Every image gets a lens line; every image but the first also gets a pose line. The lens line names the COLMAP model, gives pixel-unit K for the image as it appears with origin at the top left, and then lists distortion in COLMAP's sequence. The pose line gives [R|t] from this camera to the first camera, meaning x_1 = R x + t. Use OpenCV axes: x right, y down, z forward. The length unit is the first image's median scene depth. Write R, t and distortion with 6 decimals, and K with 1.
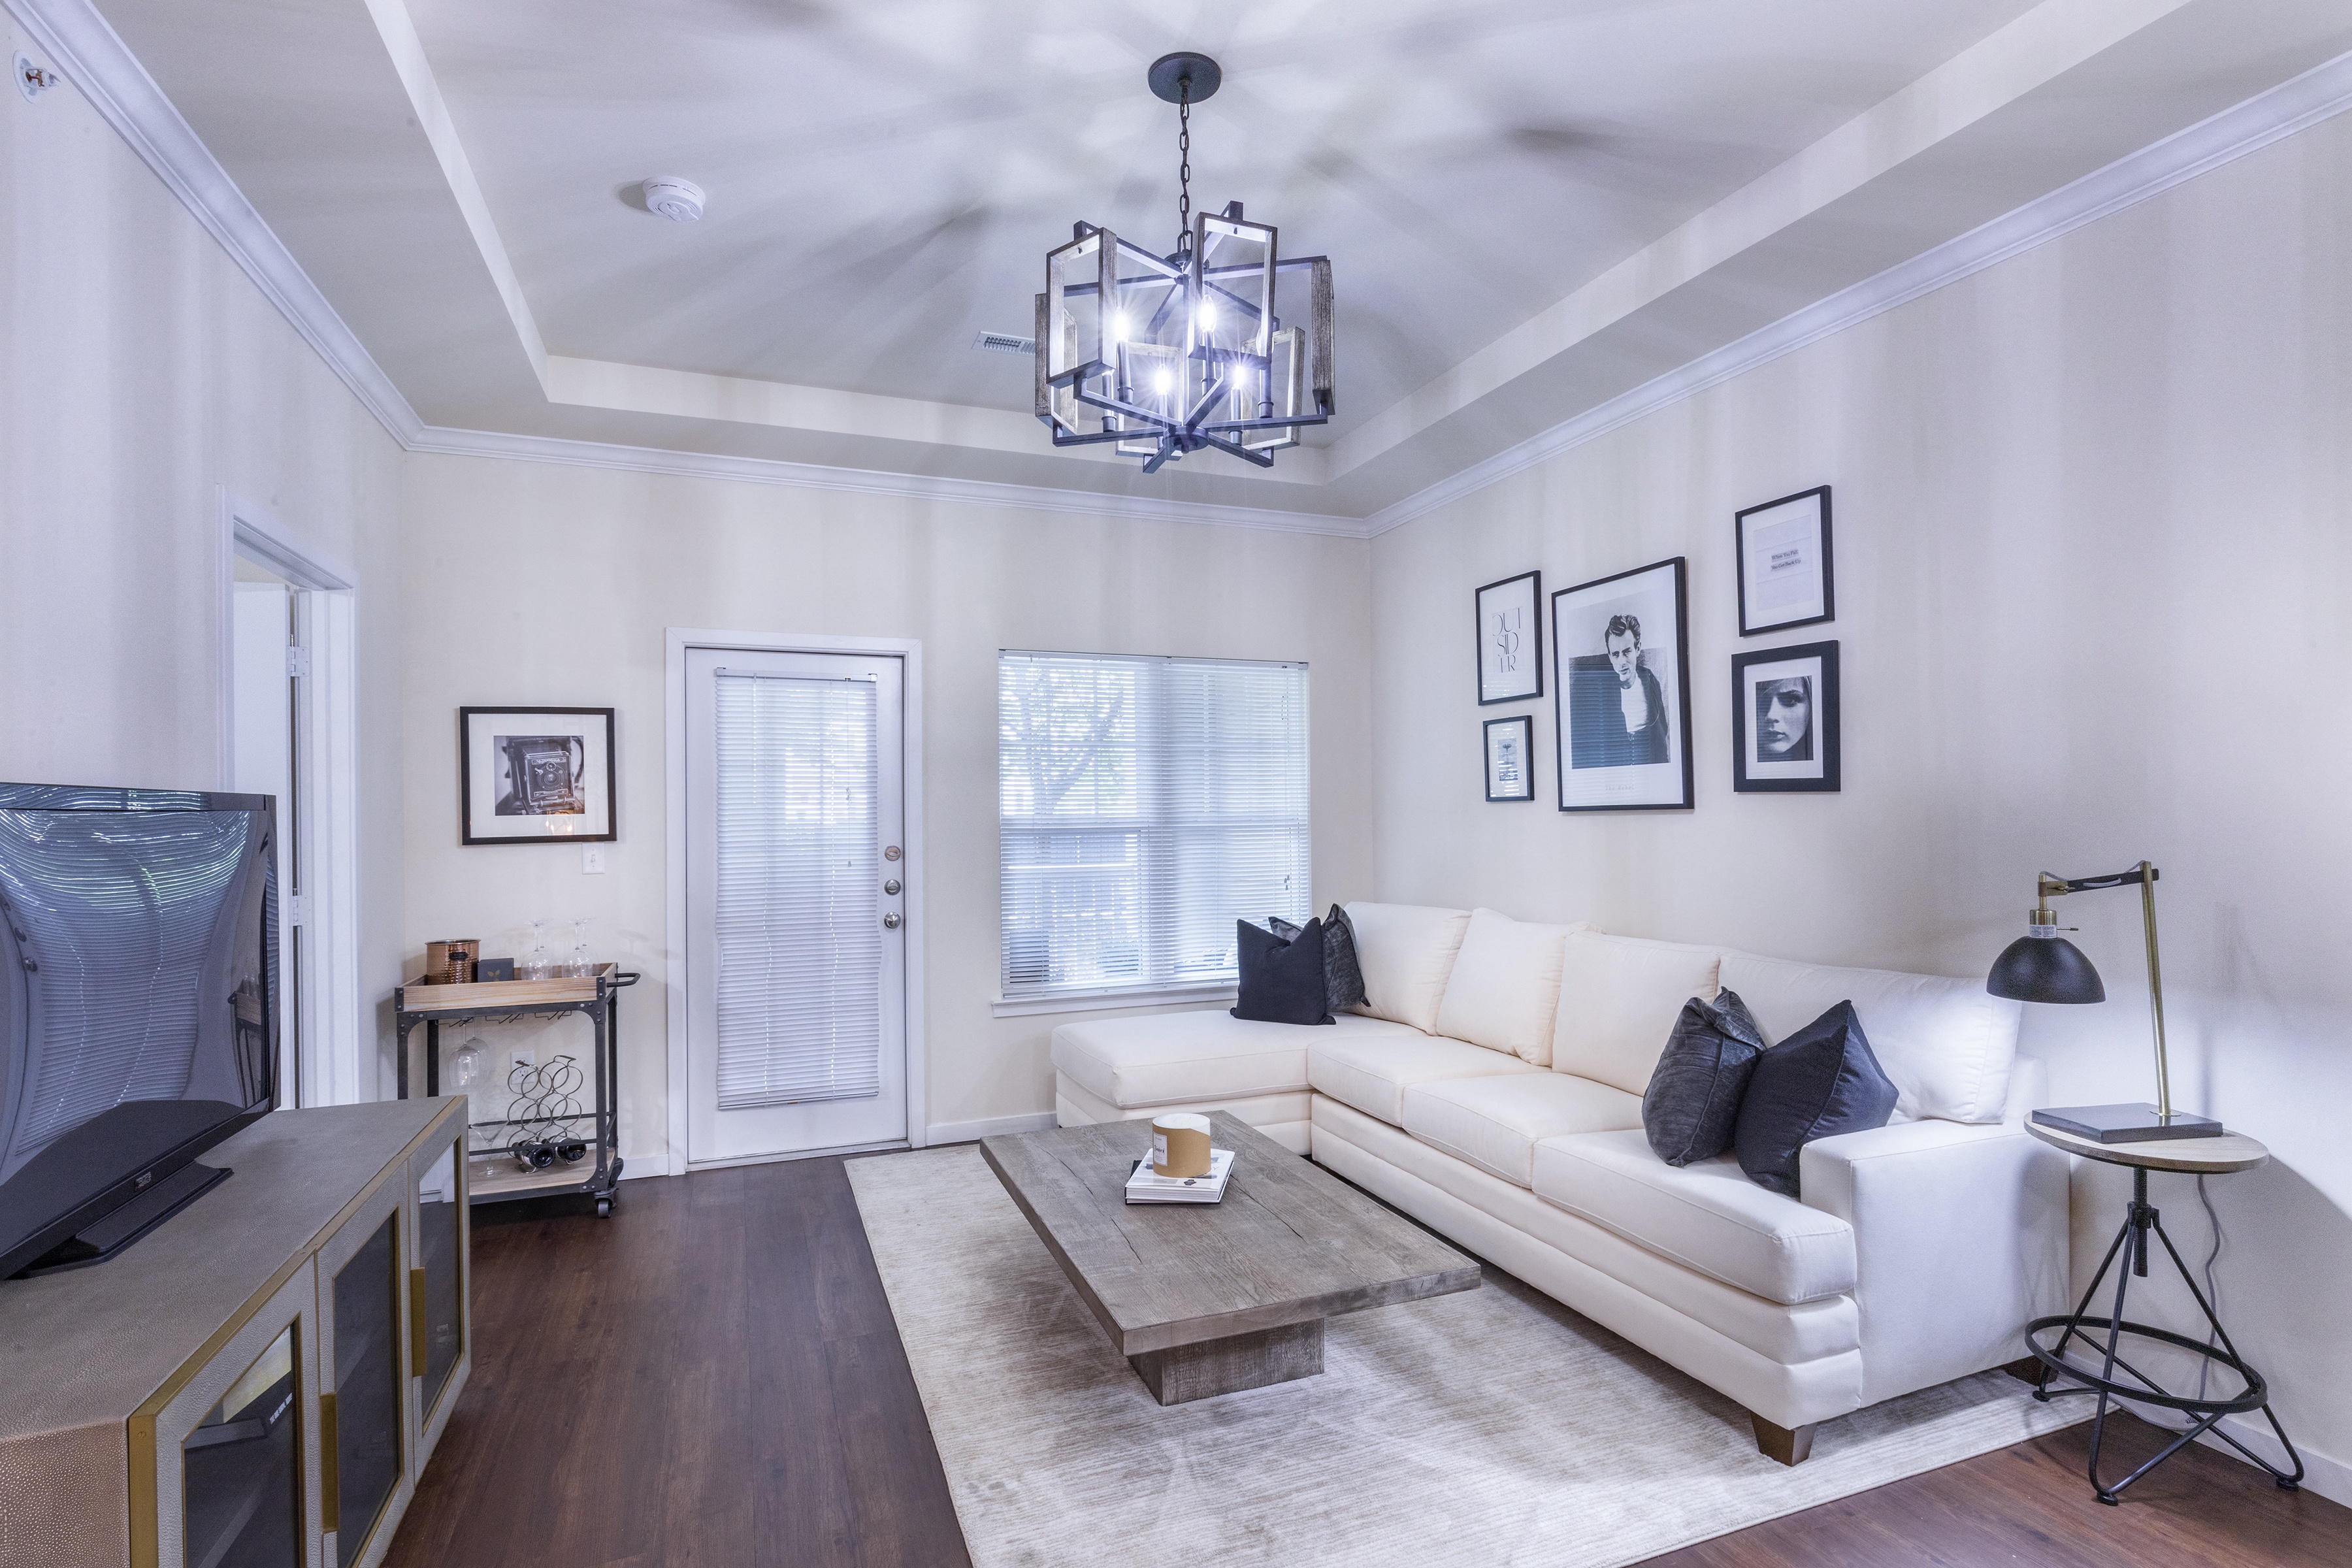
lens RADIAL K [[1084.5, 0, 1176.0], [0, 1084.5, 784.0], [0, 0, 1]] dist [0.010464, -0.000331]
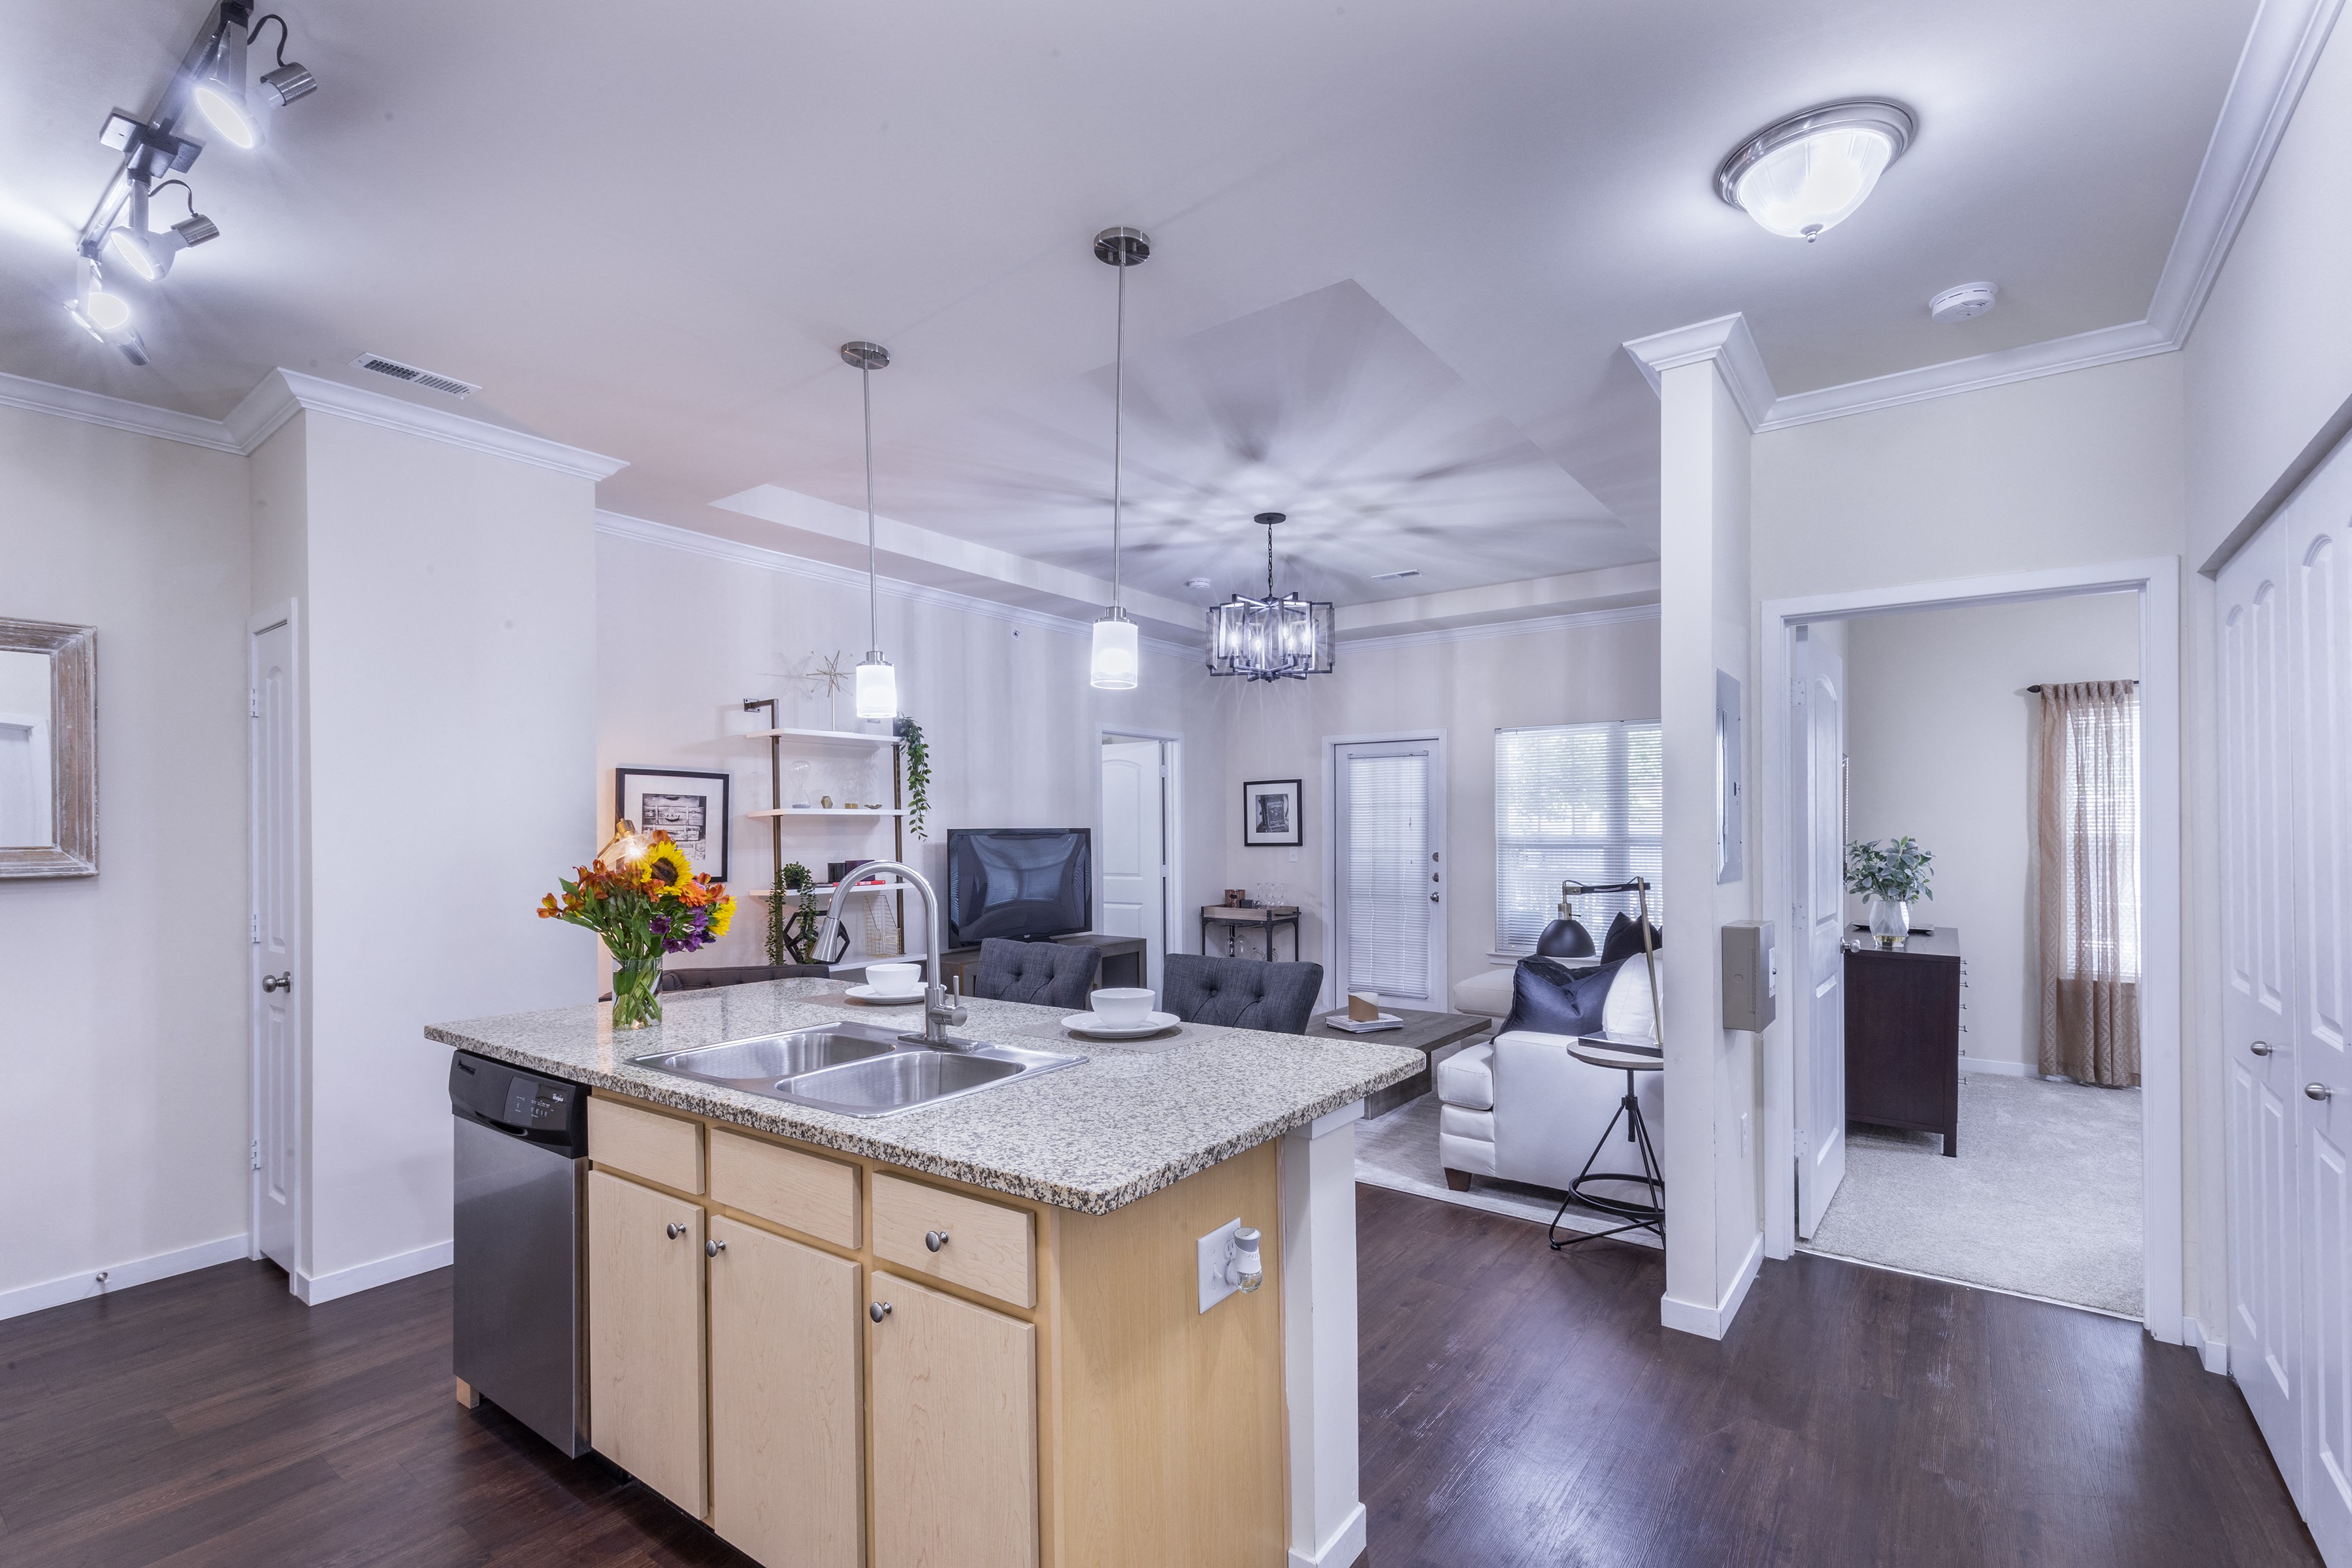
lens RADIAL K [[1077.9, 0, 1232.0], [0, 1077.9, 807.3], [0, 0, 1]] dist [0.010044, -0.000253]
pose [[0.555557, -0.009078, -0.831429, 1.061477], [0.021230, 0.999769, 0.003270, -0.027387], [0.831207, -0.019468, 0.555622, -0.198048]]
